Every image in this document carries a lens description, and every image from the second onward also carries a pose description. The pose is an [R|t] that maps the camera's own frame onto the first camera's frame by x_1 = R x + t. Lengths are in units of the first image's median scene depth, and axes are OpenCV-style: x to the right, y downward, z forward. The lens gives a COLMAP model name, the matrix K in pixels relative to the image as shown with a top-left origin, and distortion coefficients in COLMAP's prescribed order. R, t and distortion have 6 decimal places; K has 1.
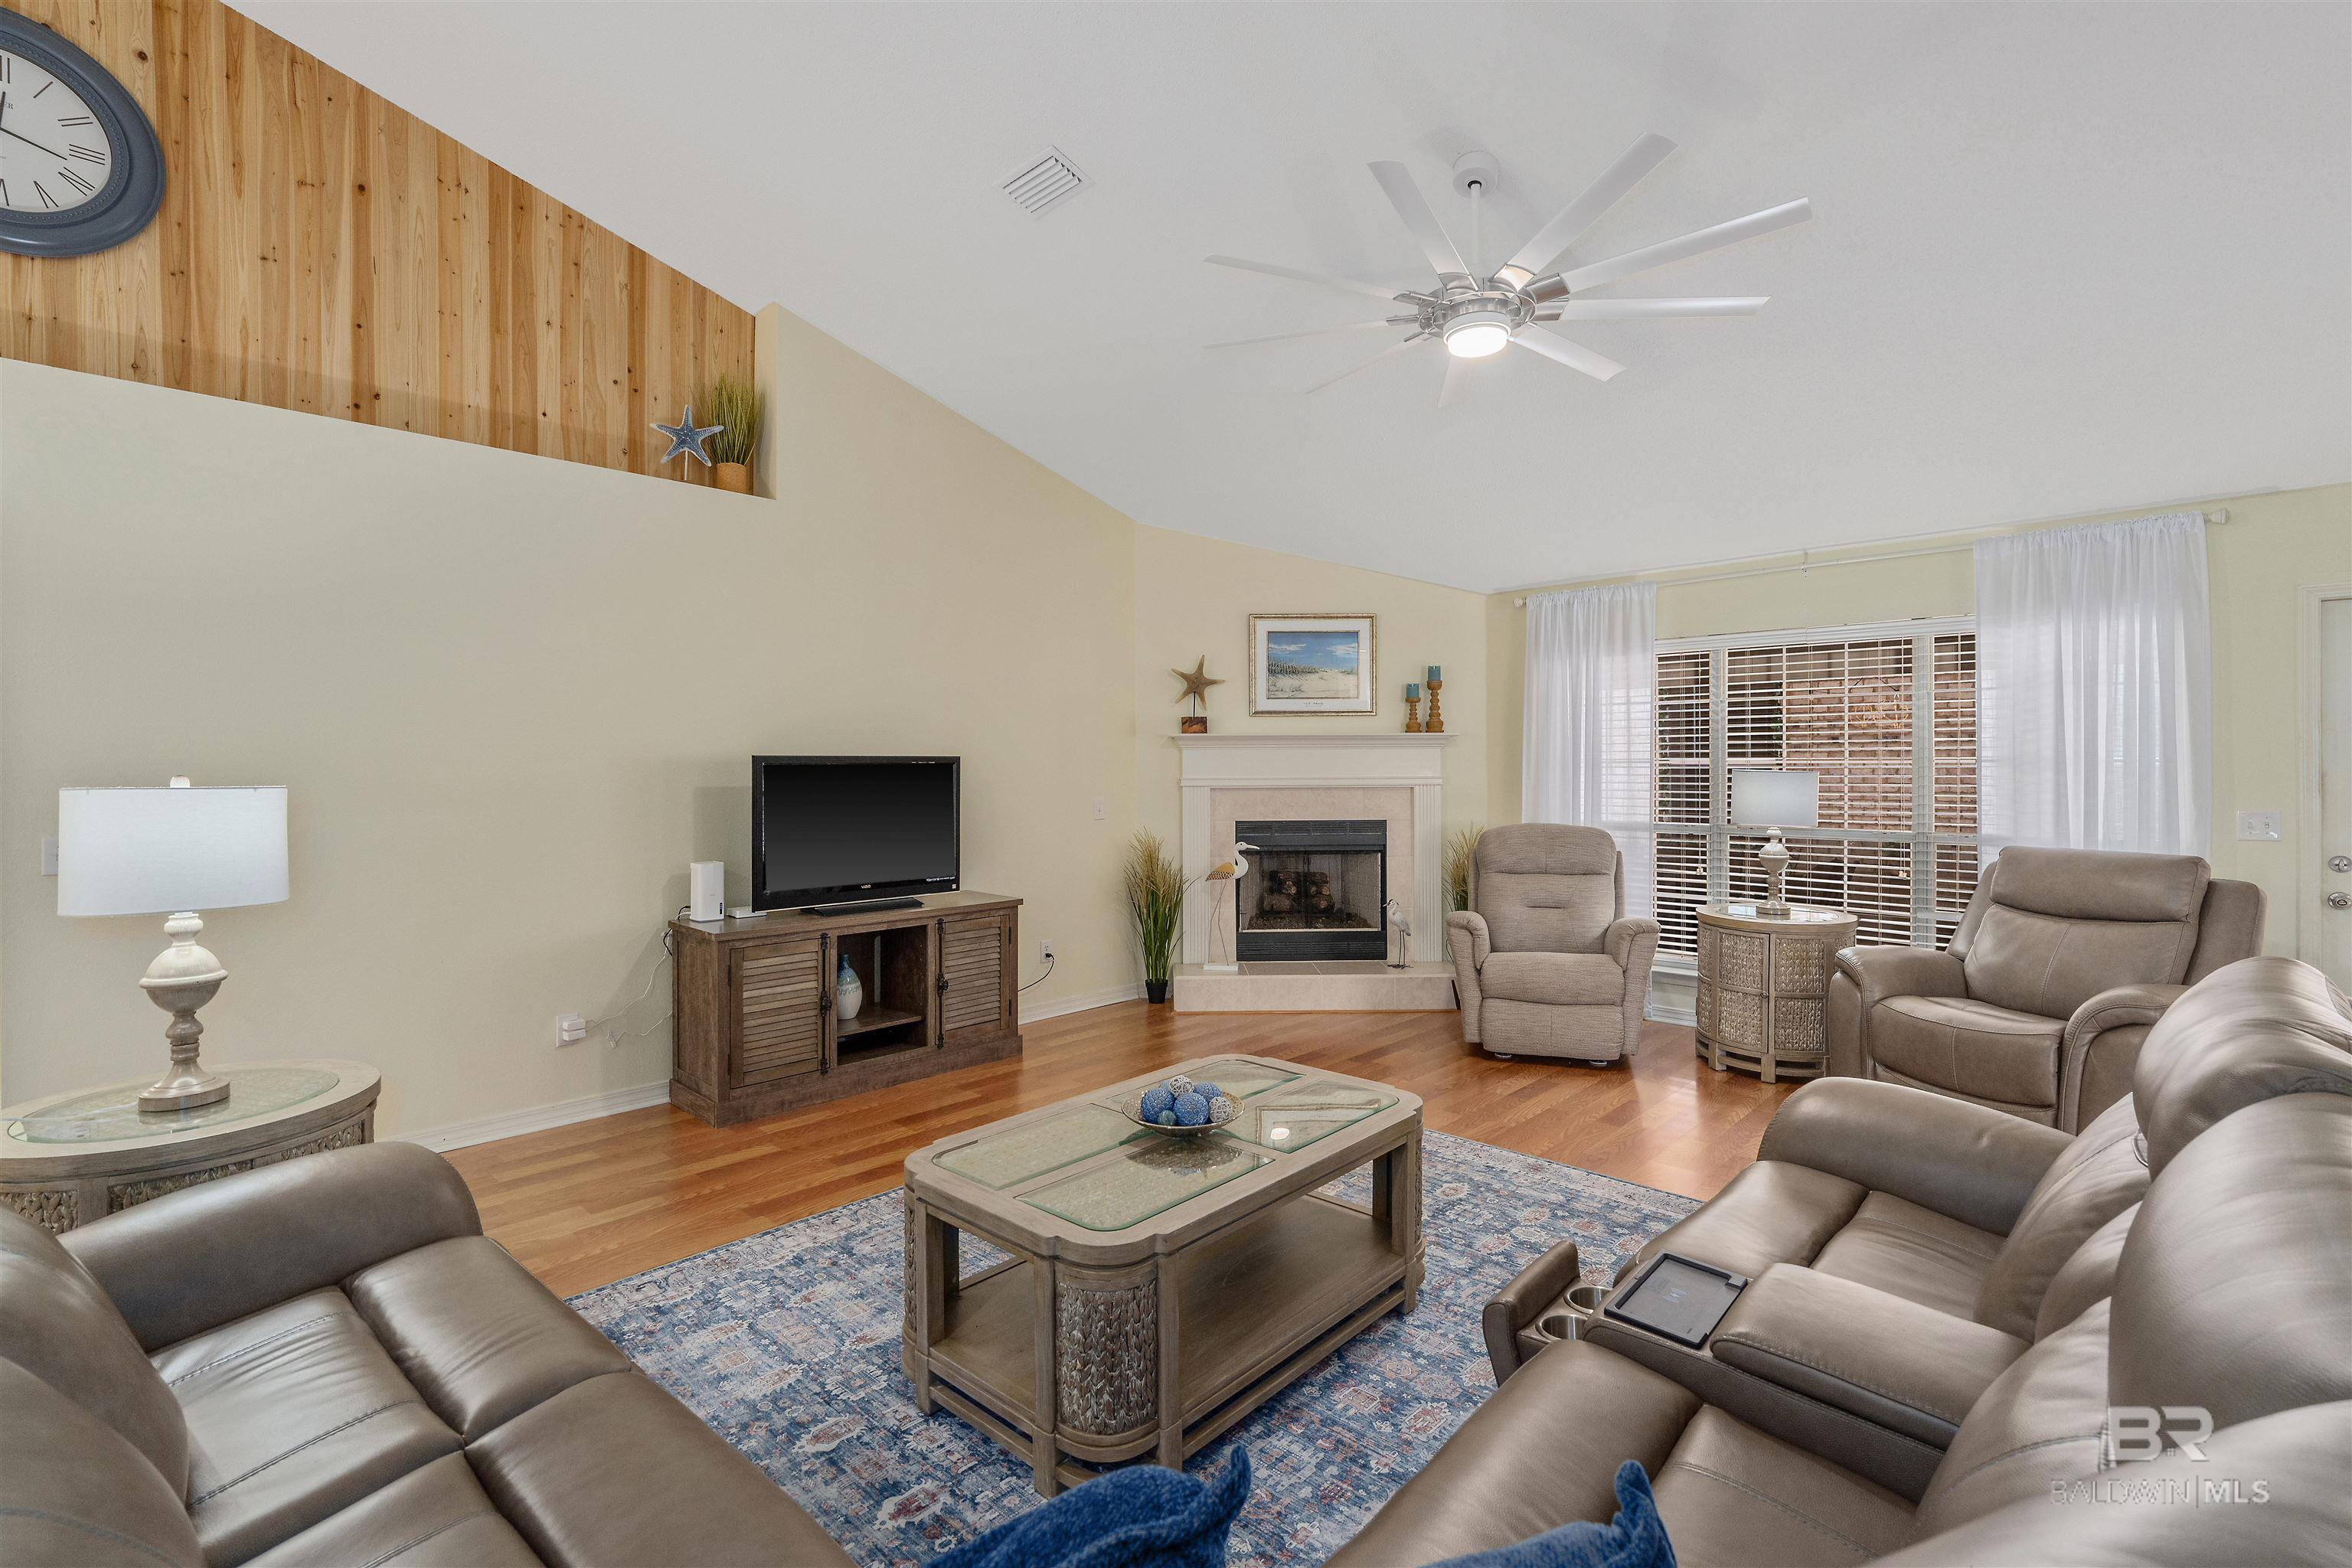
lens RADIAL K [[1065.6, 0, 1173.0], [0, 1065.6, 775.7], [0, 0, 1]] dist [-0.003109, 0.000737]
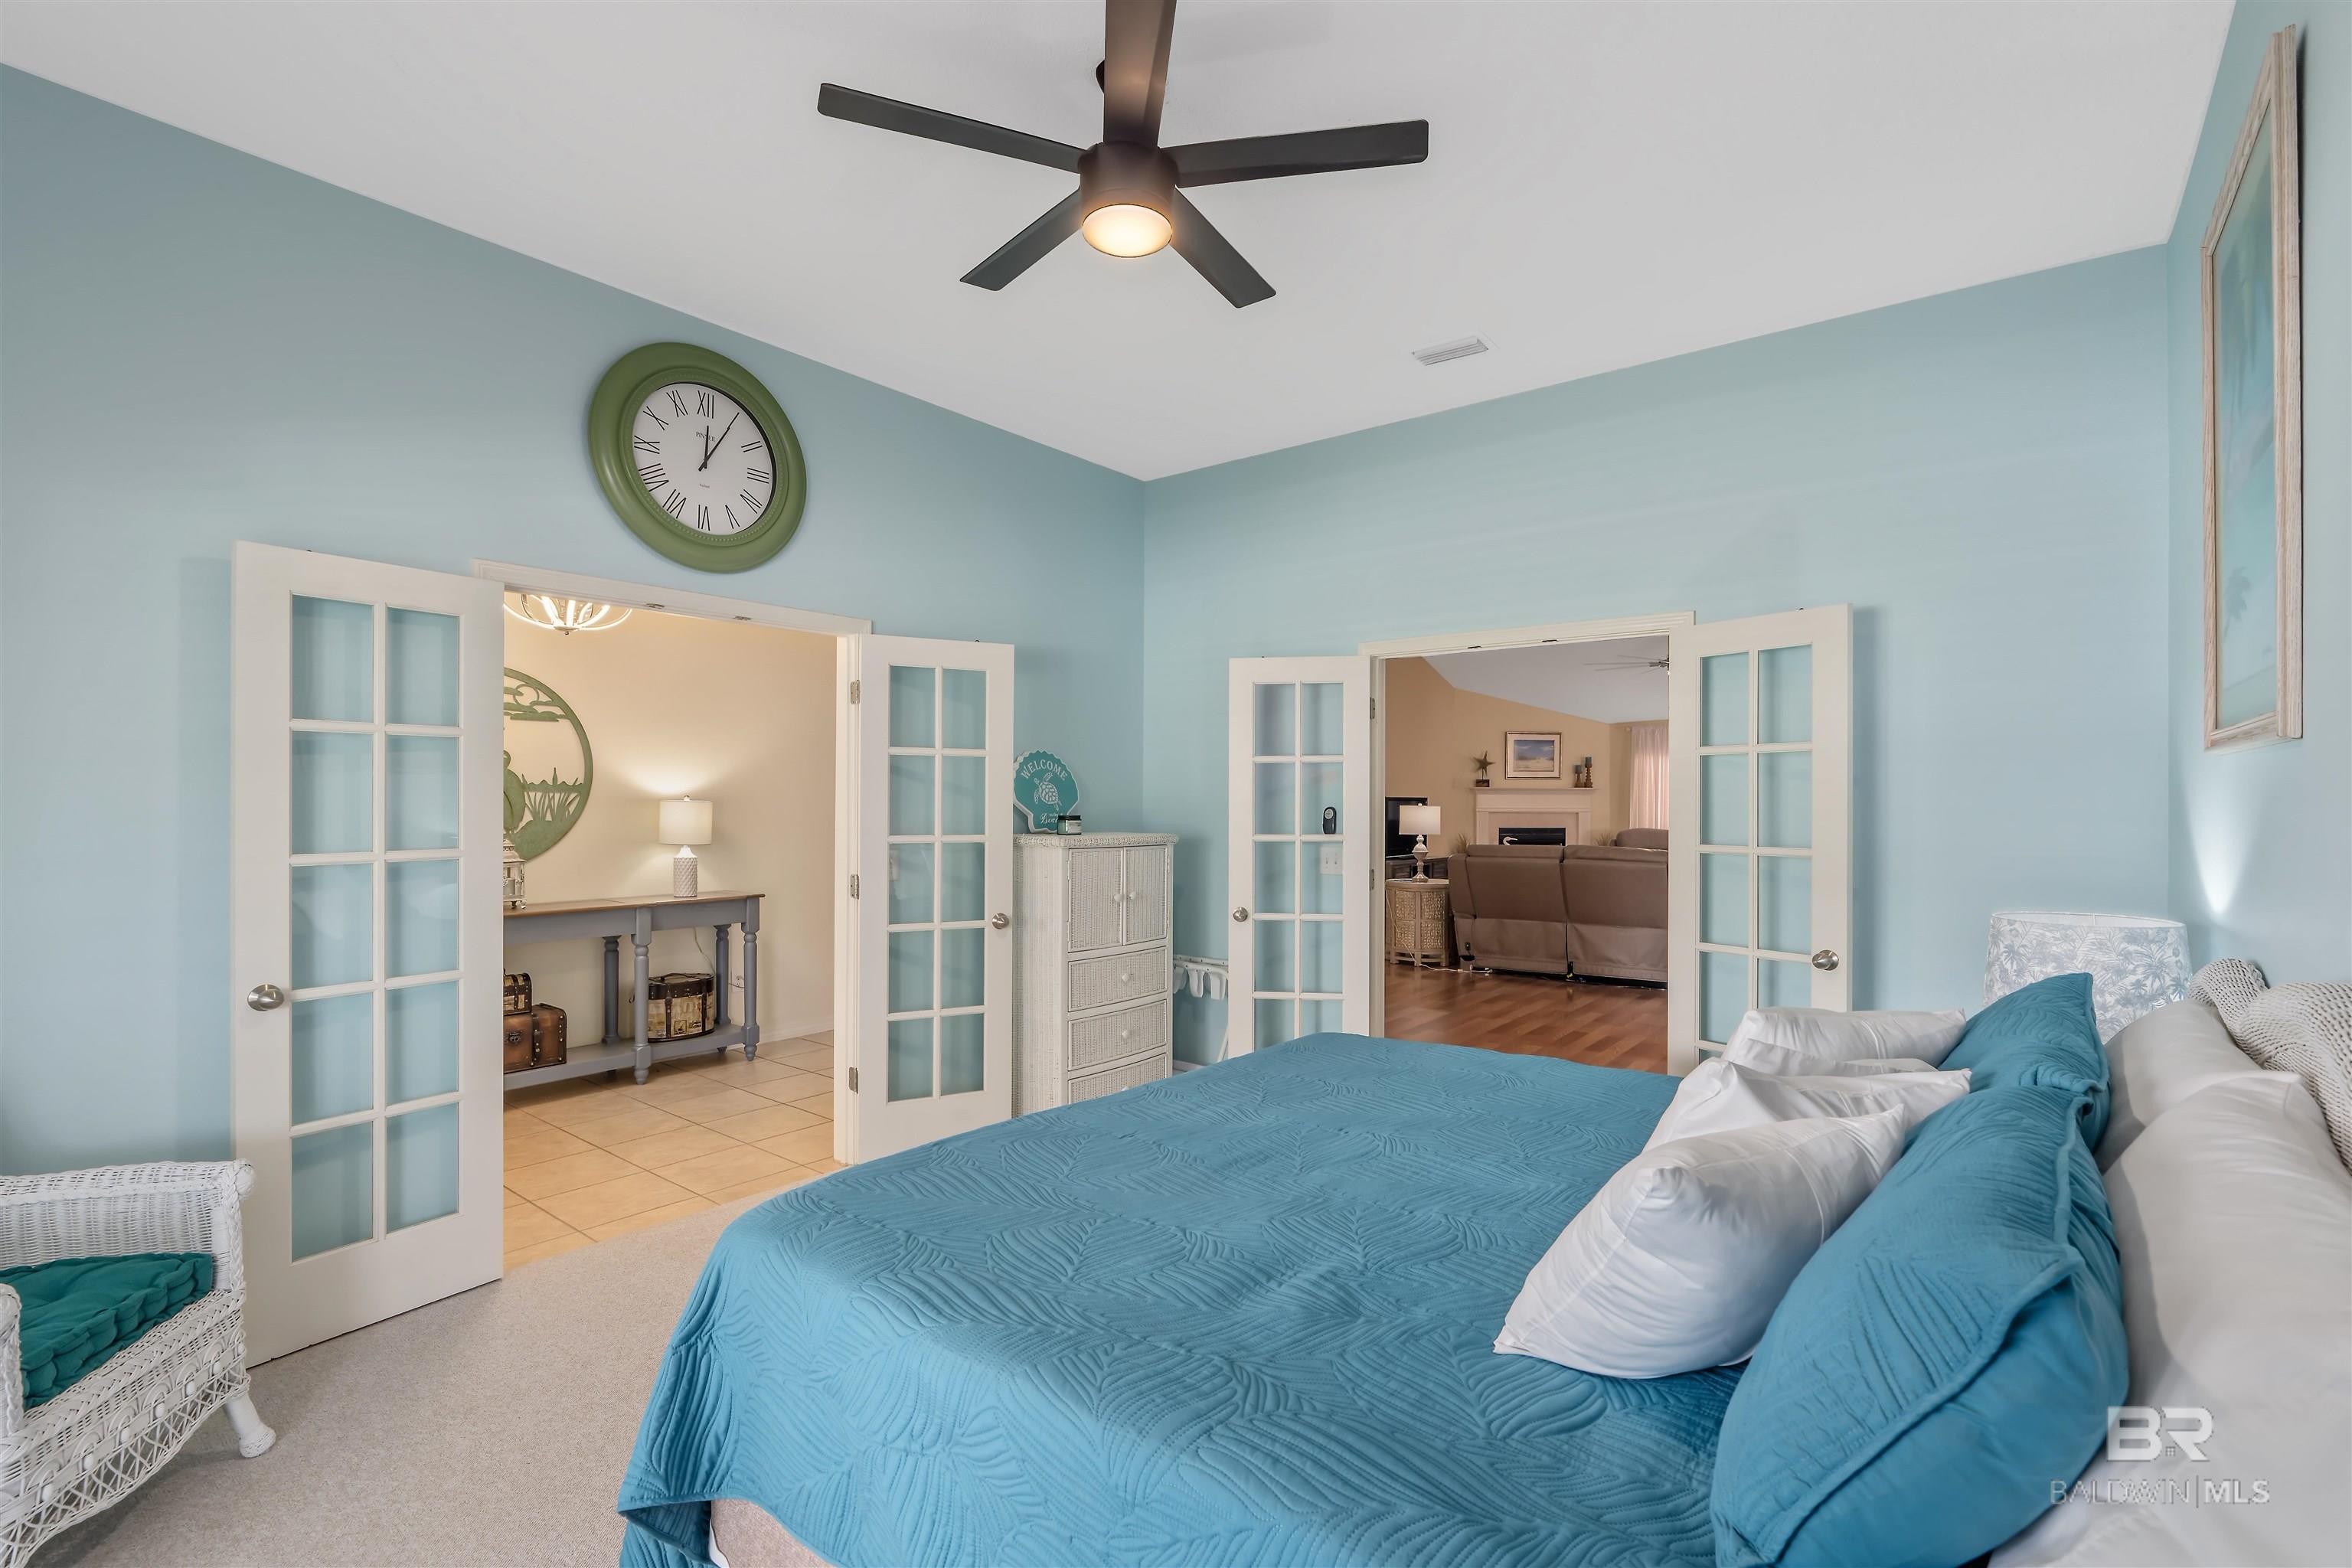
lens RADIAL K [[1065.6, 0, 1187.6], [0, 1065.6, 797.0], [0, 0, 1]] dist [-0.003109, 0.000737]
pose [[0.994325, 0.008326, 0.106059, -0.986879], [-0.006962, 0.999888, -0.013221, 0.016443], [-0.106157, 0.012408, 0.994272, -1.330151]]
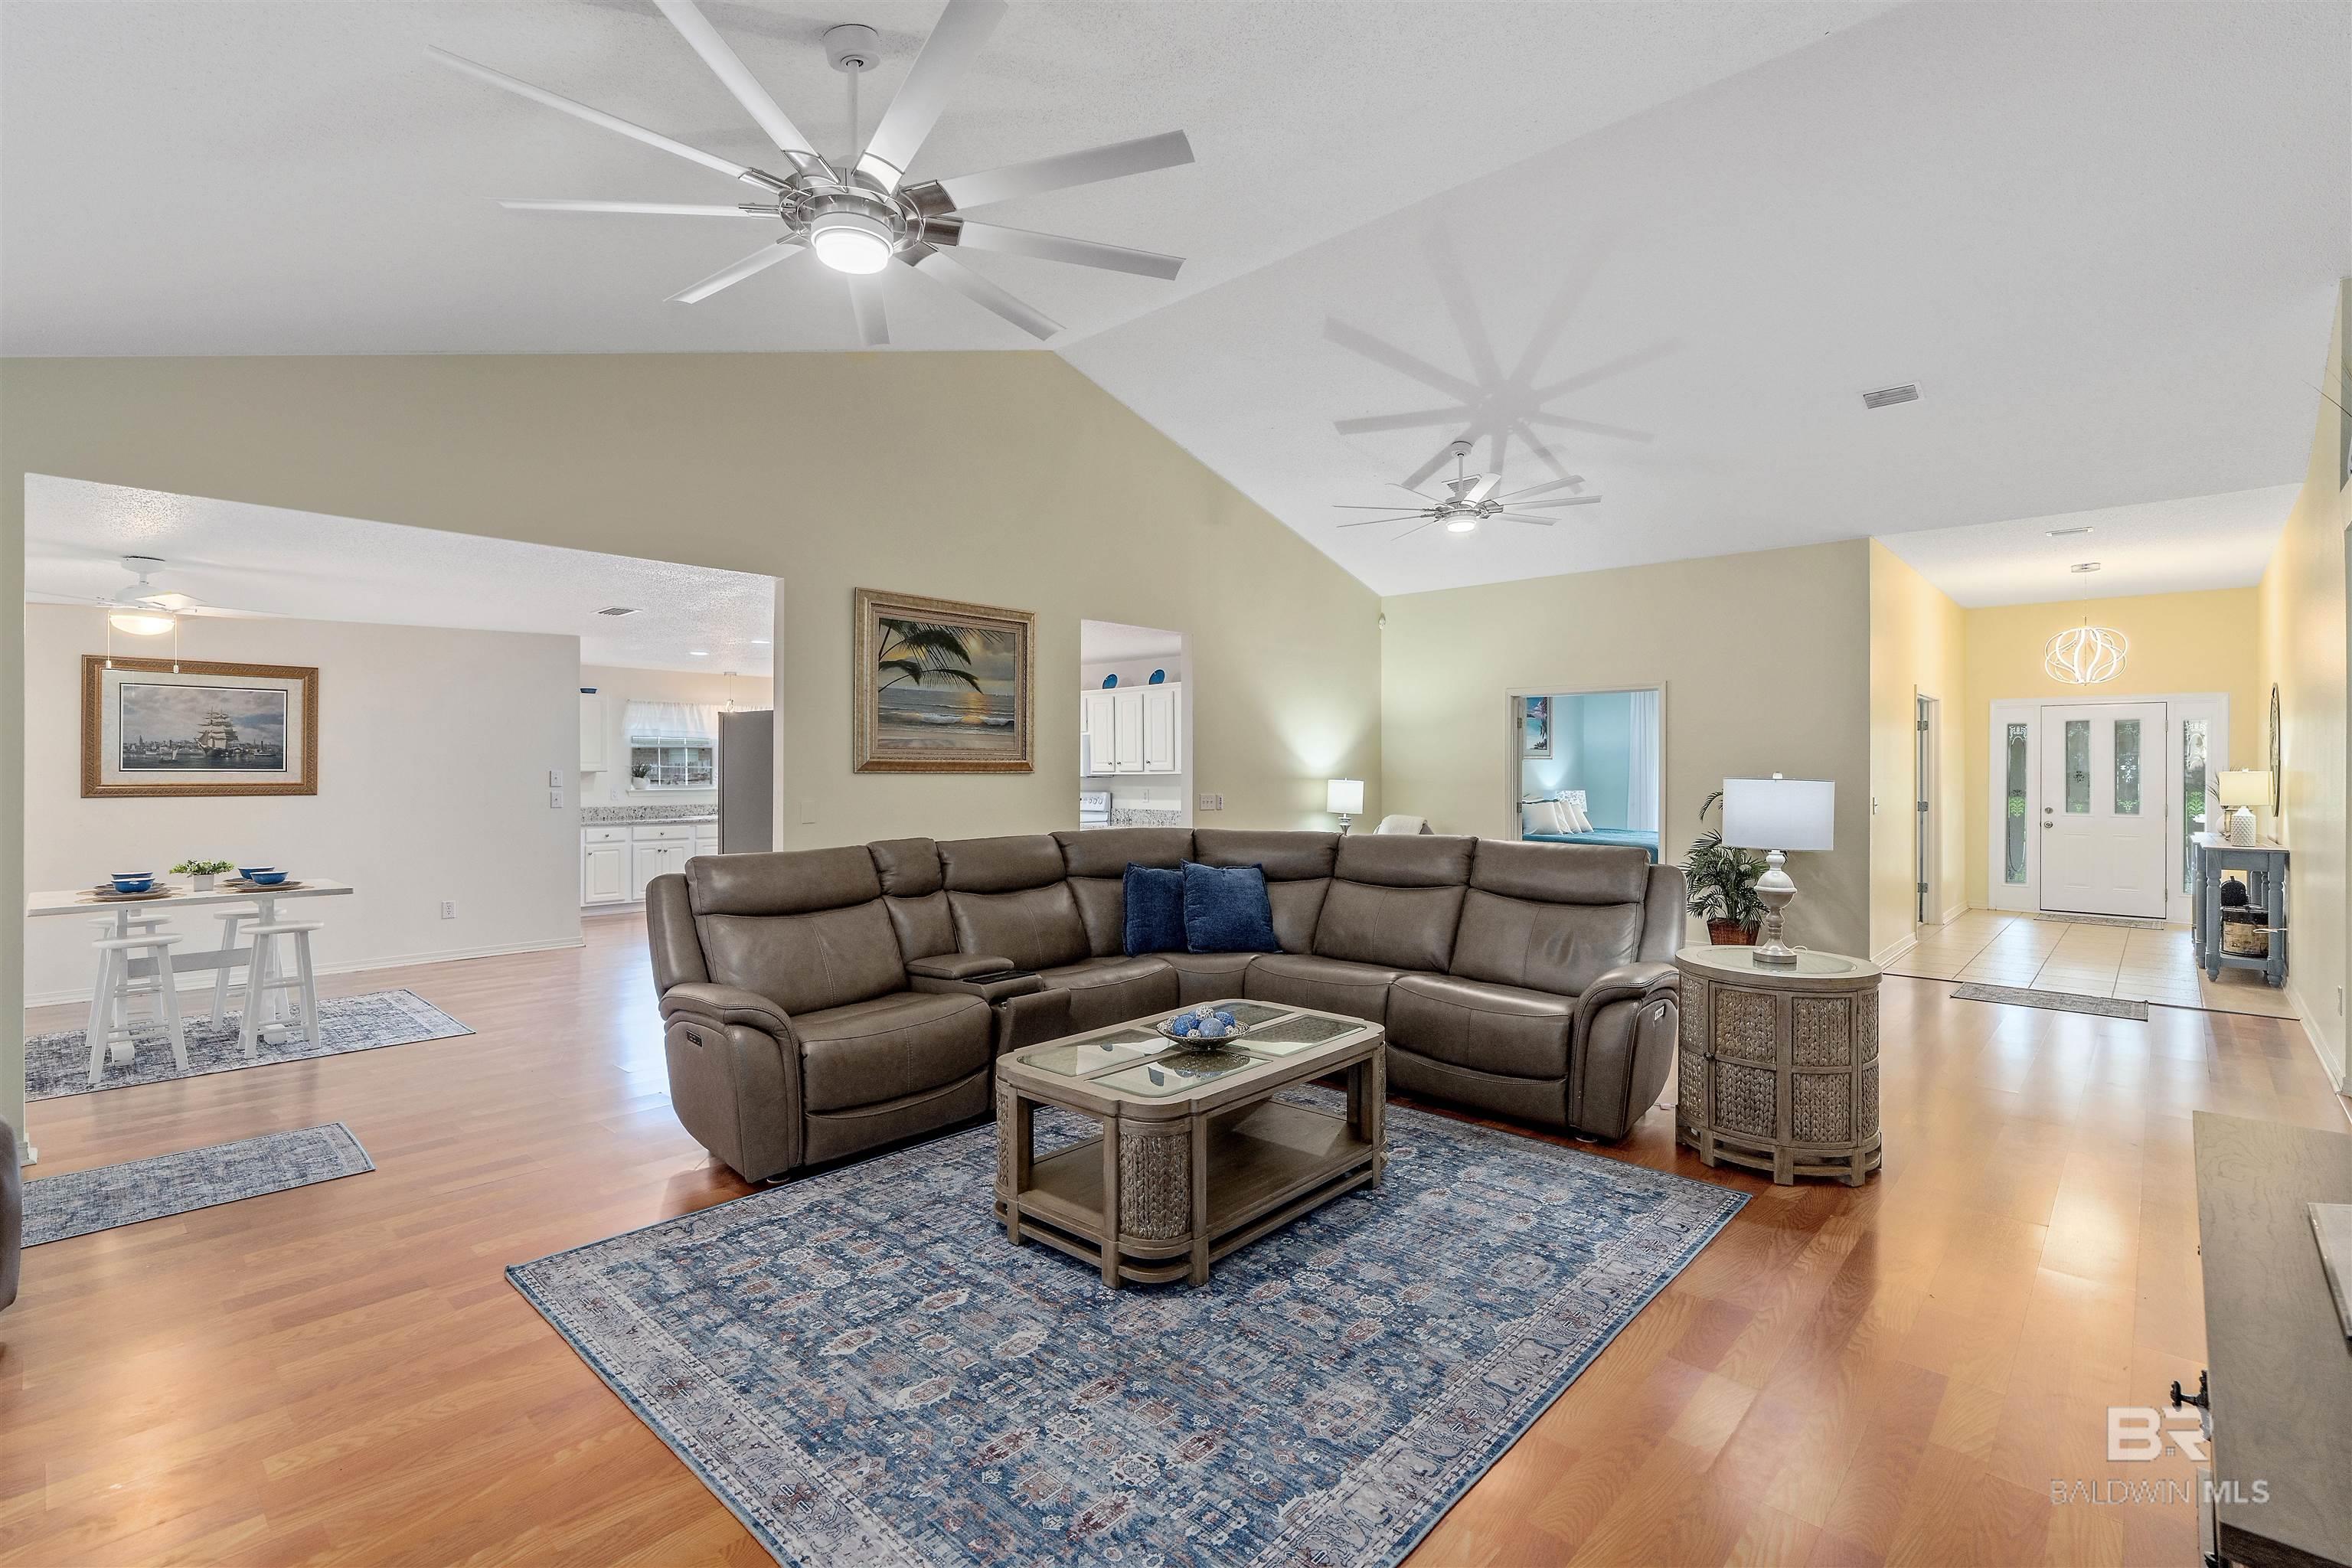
lens RADIAL K [[1065.6, 0, 1164.6], [0, 1065.6, 769.3], [0, 0, 1]] dist [-0.003109, 0.000737]
pose [[-0.999956, 0.002347, -0.009121, 0.034046], [0.002255, 0.999946, 0.010130, -0.010587], [0.009144, 0.010109, -0.999907, 1.172227]]
